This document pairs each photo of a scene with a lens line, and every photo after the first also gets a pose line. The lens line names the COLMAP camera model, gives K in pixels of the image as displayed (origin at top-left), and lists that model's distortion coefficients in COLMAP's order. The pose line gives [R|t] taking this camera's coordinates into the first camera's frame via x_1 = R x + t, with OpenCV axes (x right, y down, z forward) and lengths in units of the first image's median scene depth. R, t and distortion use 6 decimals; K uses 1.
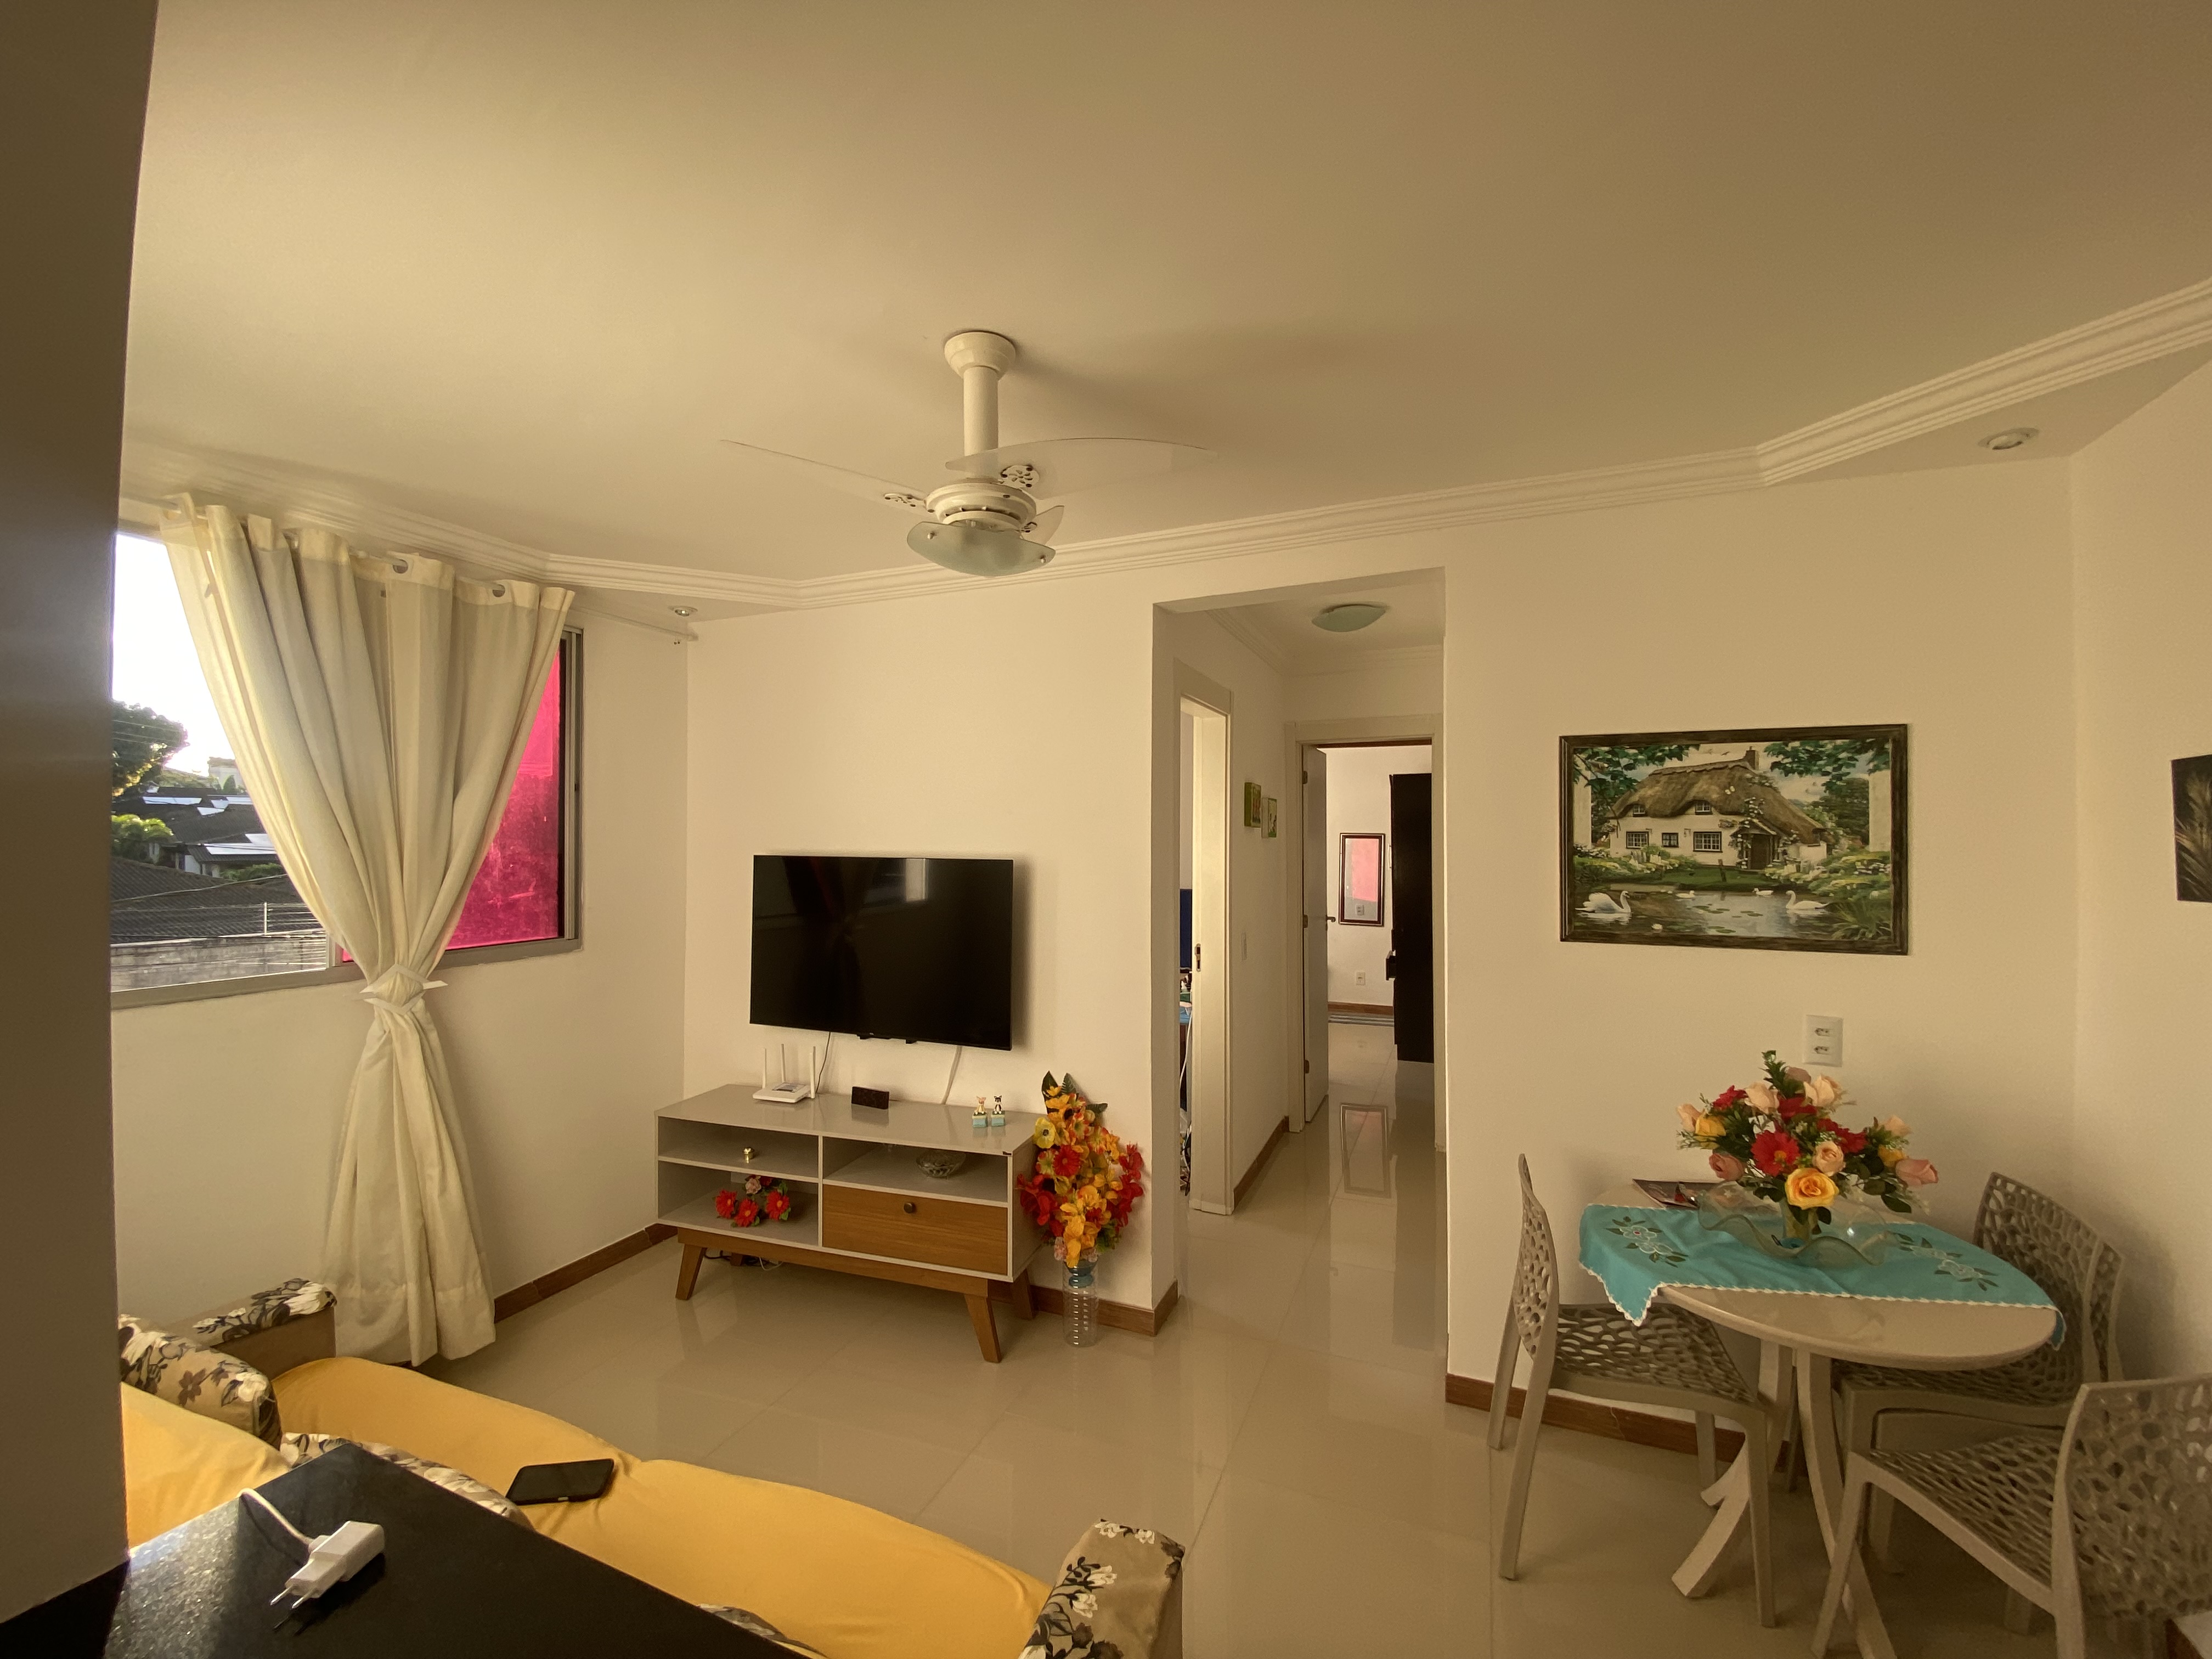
lens RADIAL K [[902.9, 0, 1112.4], [0, 902.9, 831.7], [0, 0, 1]] dist [0.018944, -0.021059]
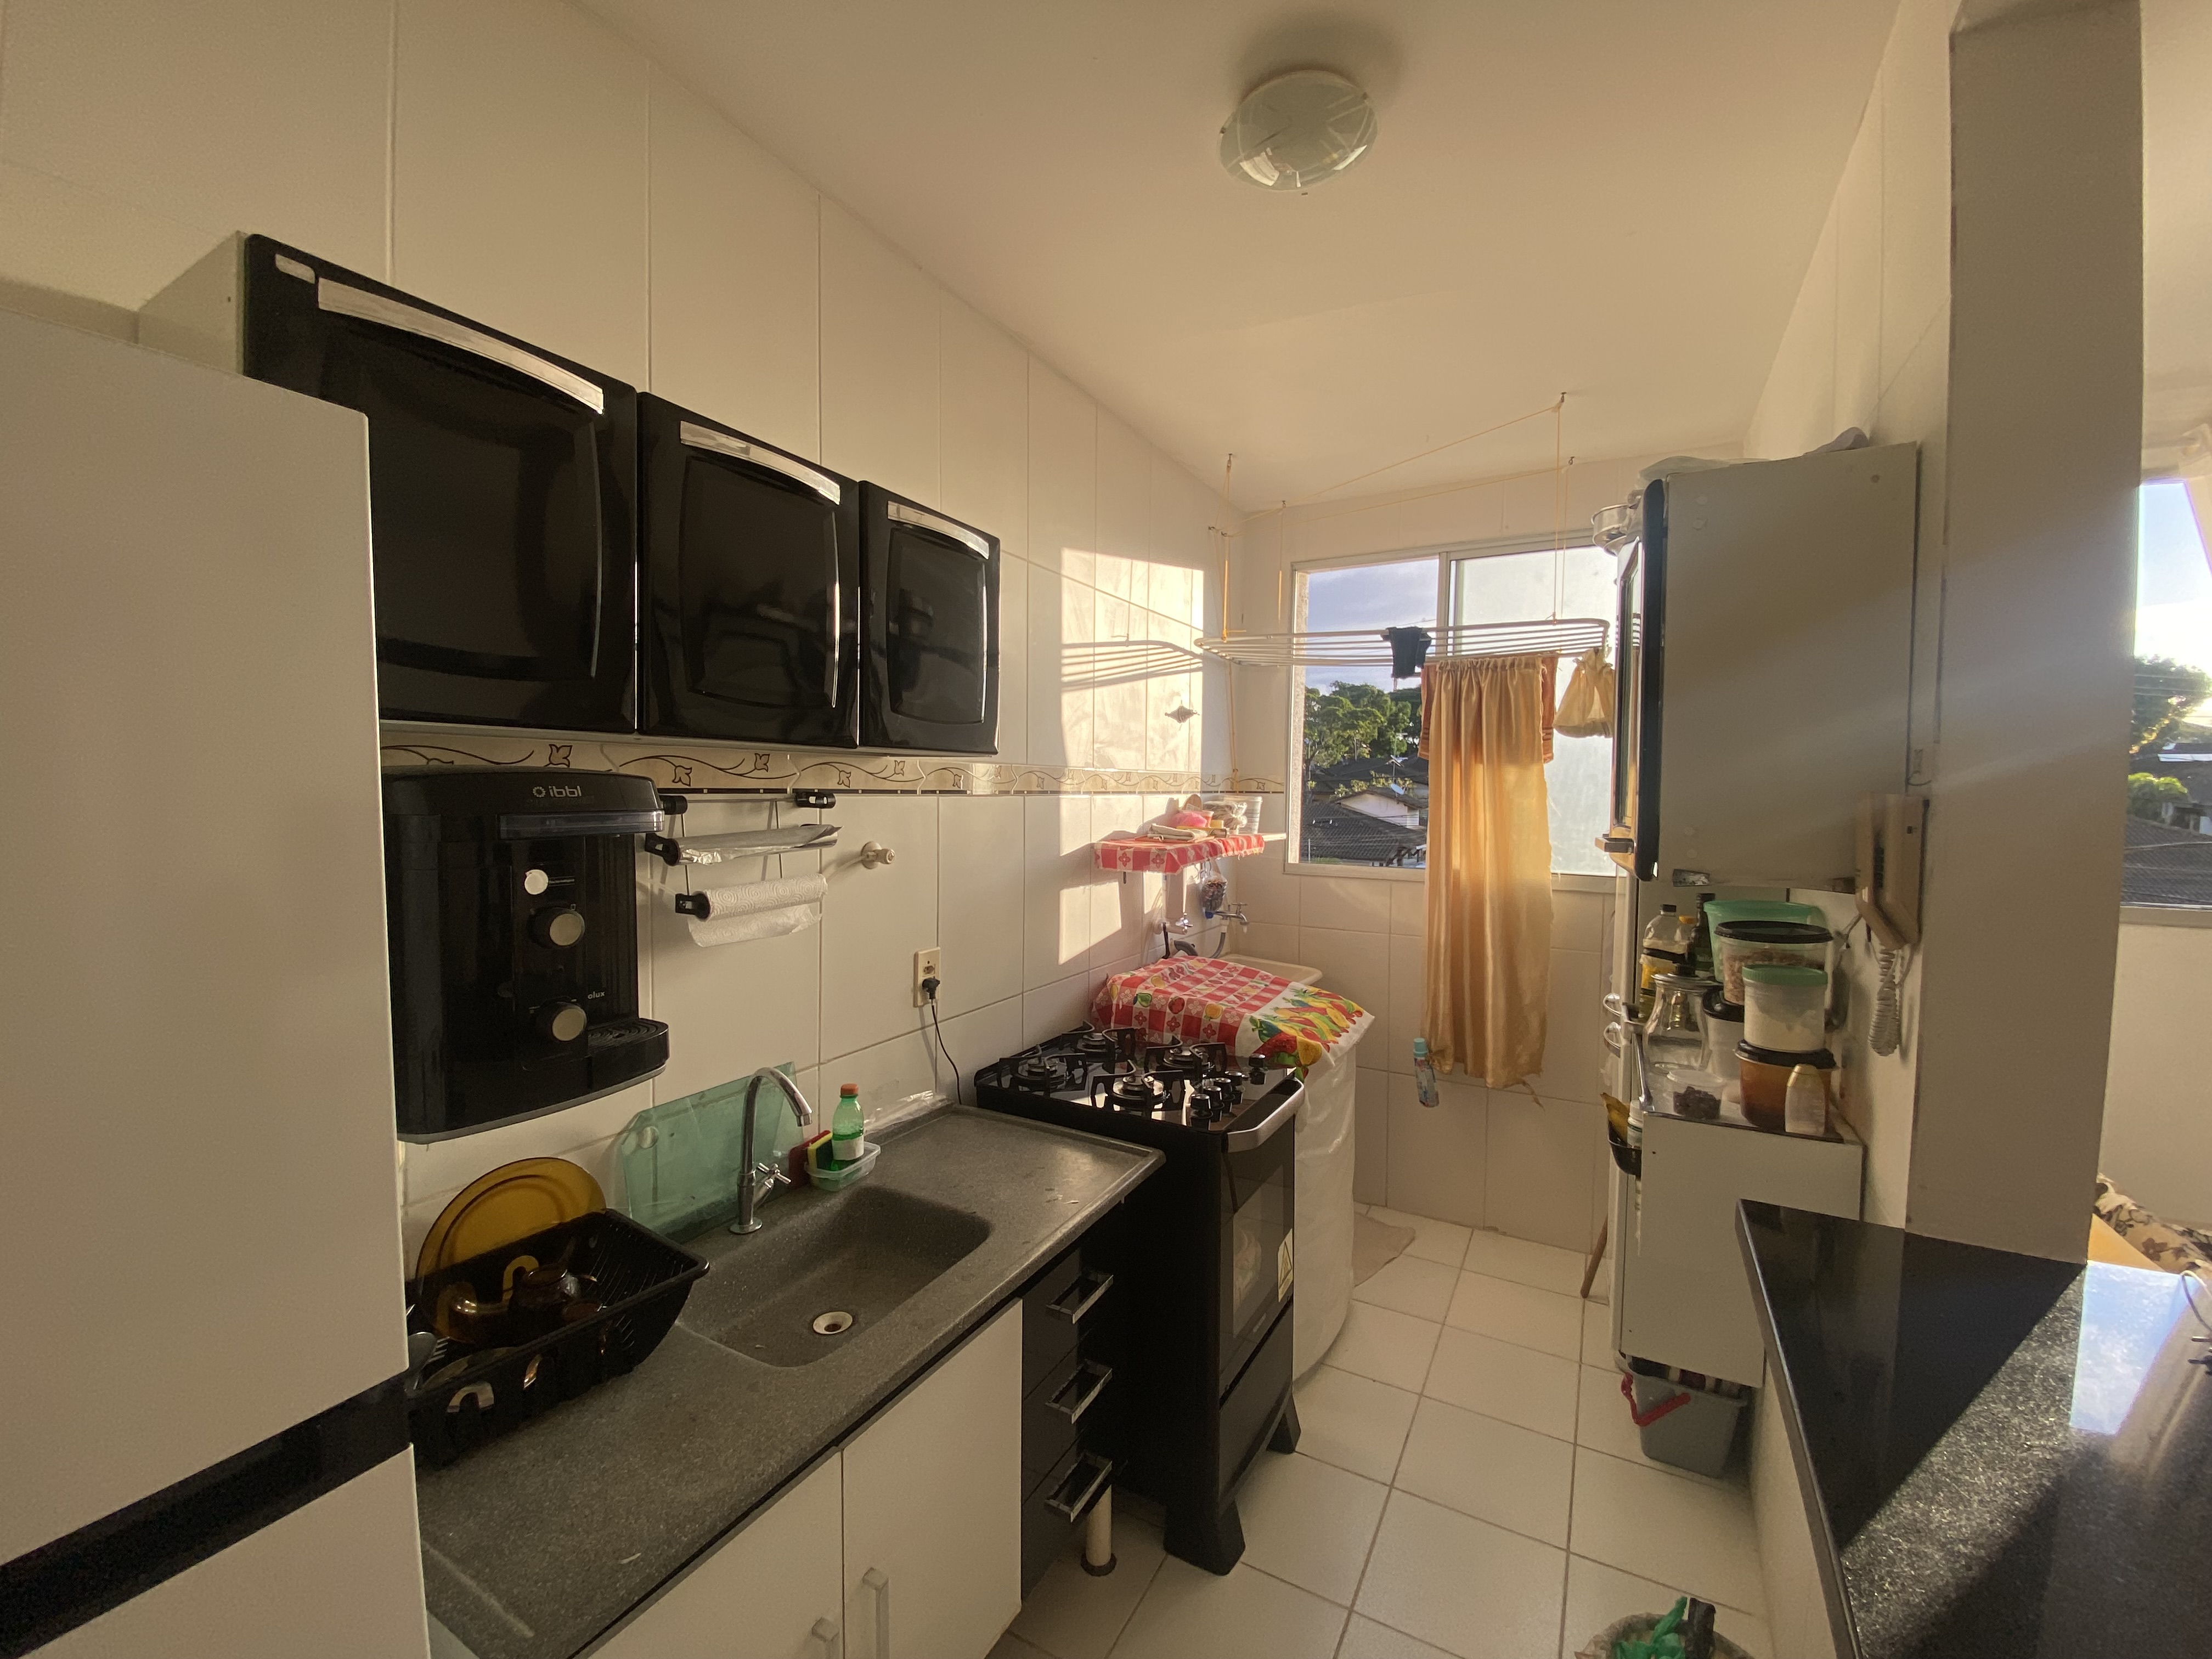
lens RADIAL K [[892.8, 0, 1108.3], [0, 892.8, 832.7], [0, 0, 1]] dist [0.028509, -0.022890]
pose [[-0.120429, 0.048956, -0.991514, 0.088360], [-0.003279, 0.998758, 0.049712, 0.028782], [0.992717, 0.009238, -0.120119, -0.081250]]
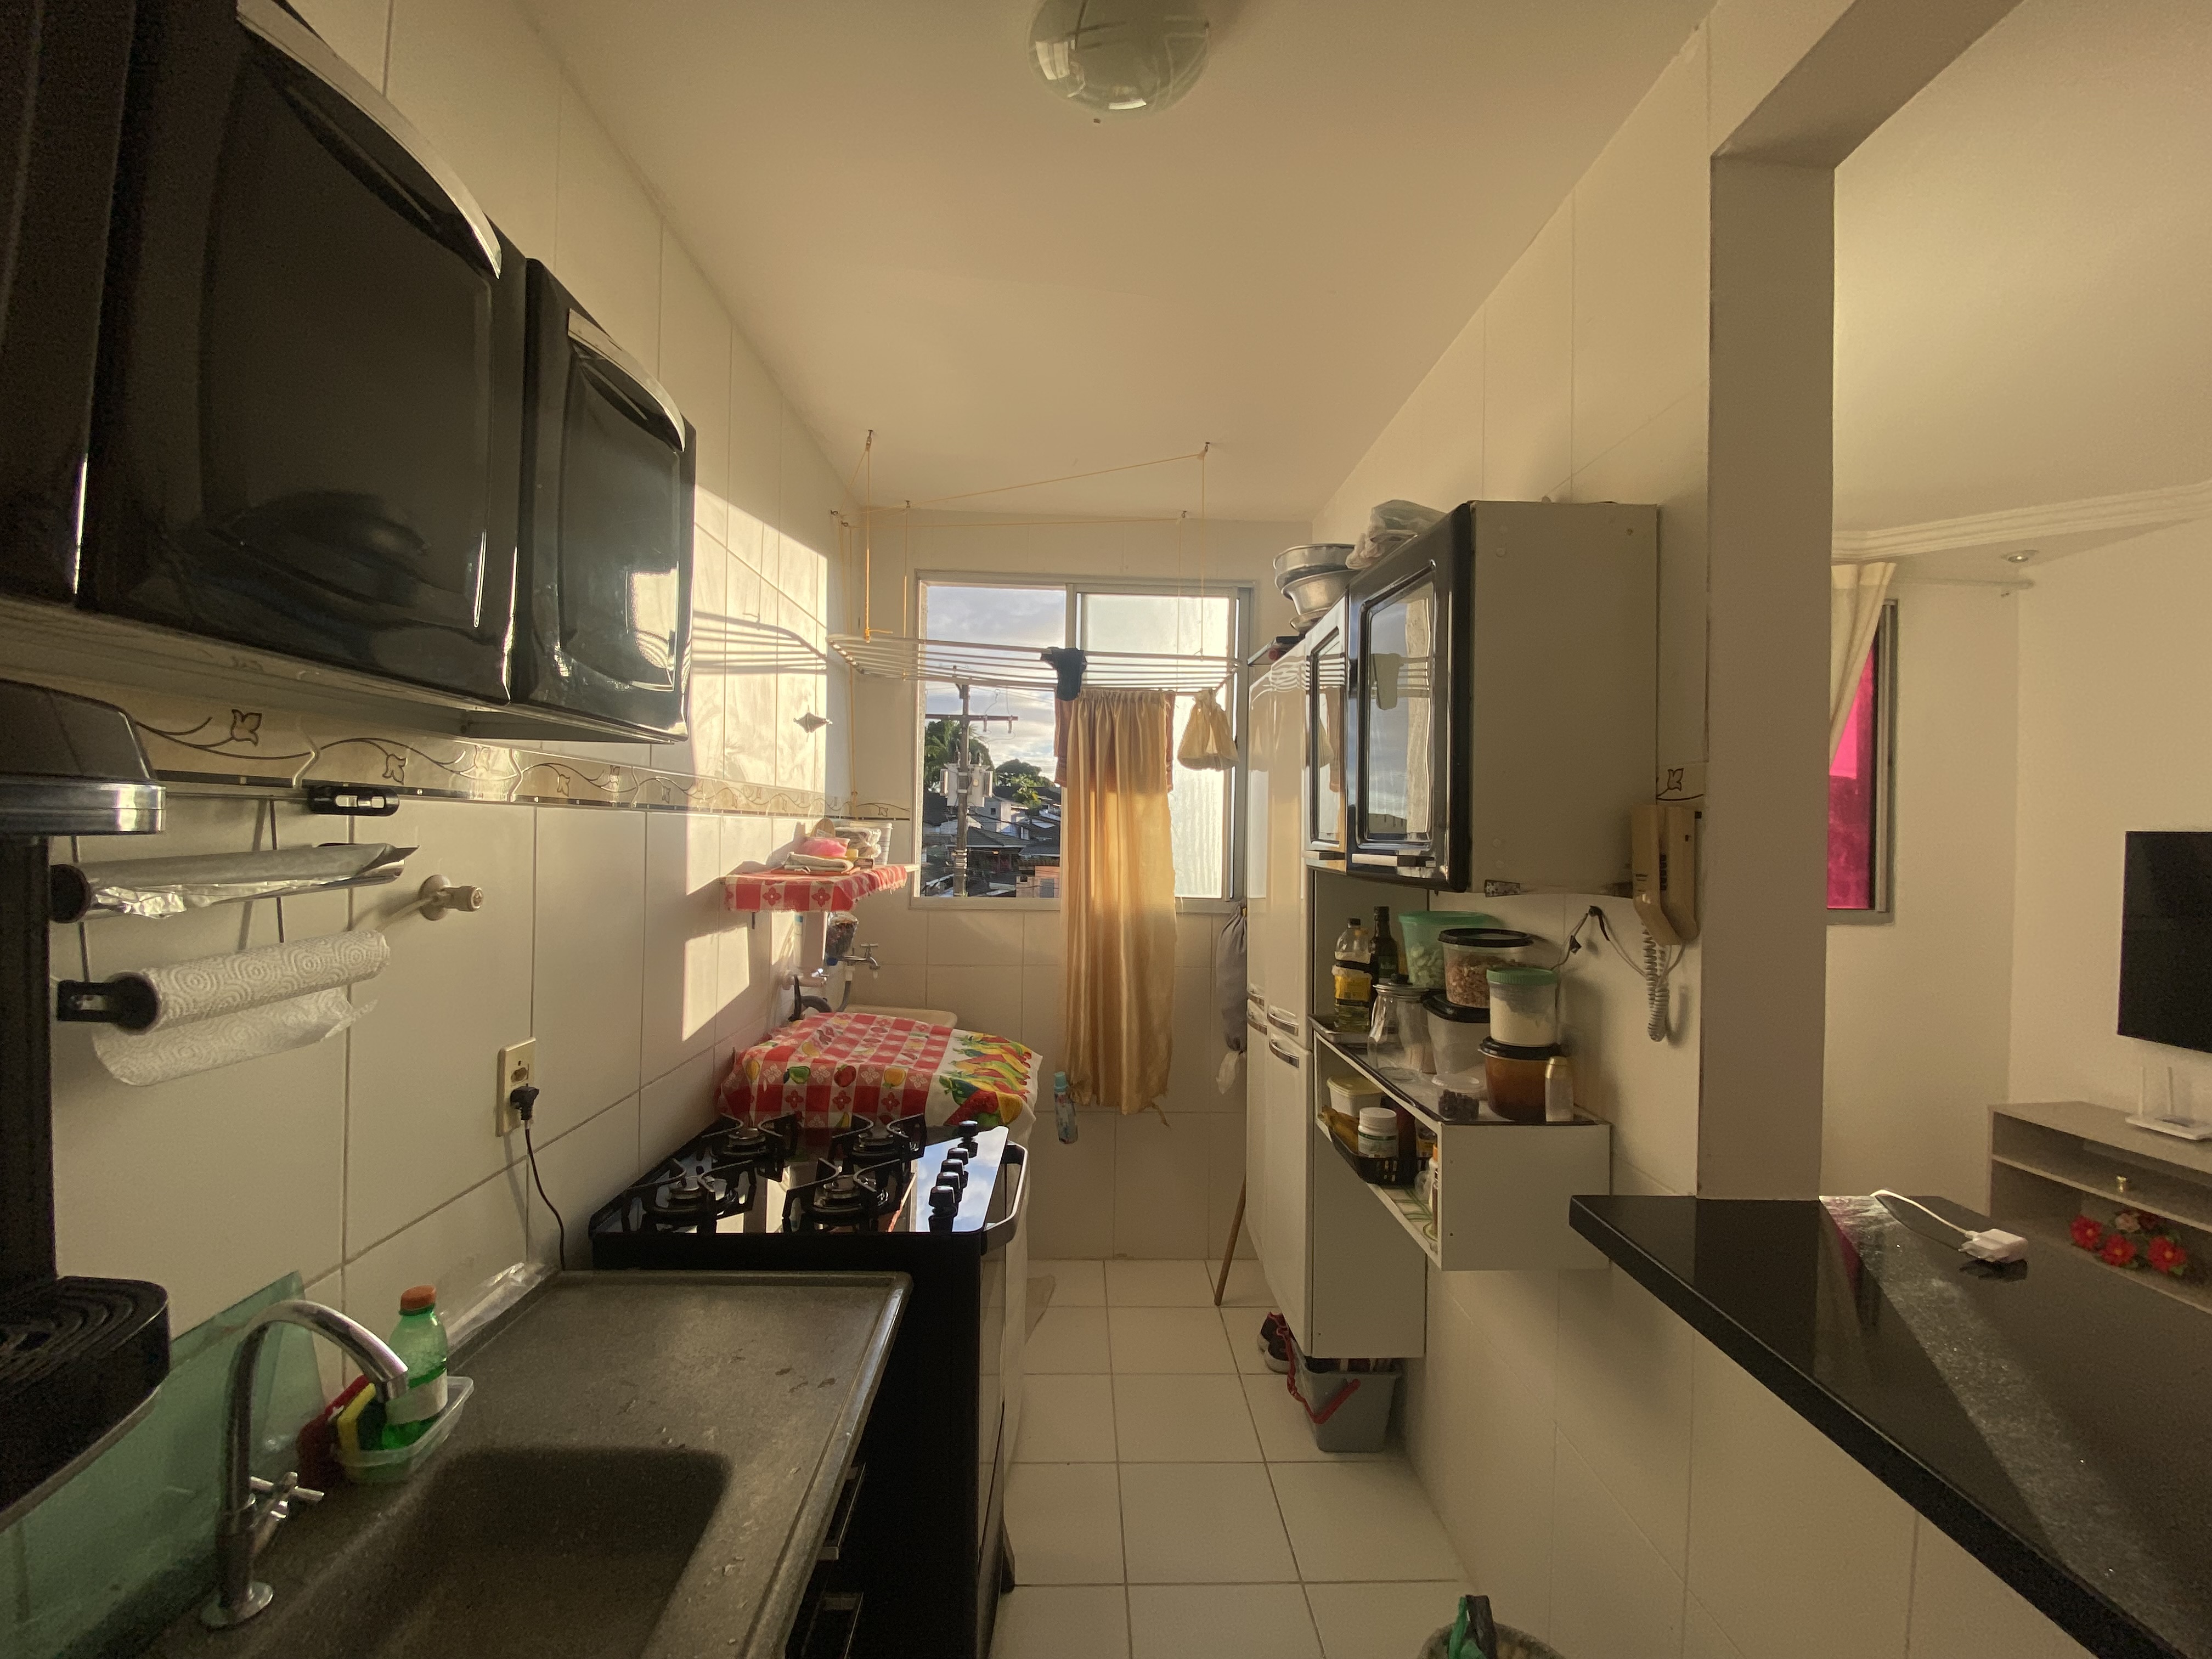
lens RADIAL K [[902.9, 0, 1112.4], [0, 902.9, 831.7], [0, 0, 1]] dist [0.018944, -0.021059]
pose [[0.405752, 0.006864, -0.913957, -0.036770], [-0.011549, 0.999930, 0.002383, 0.043648], [0.913910, 0.009588, 0.405803, -0.211401]]
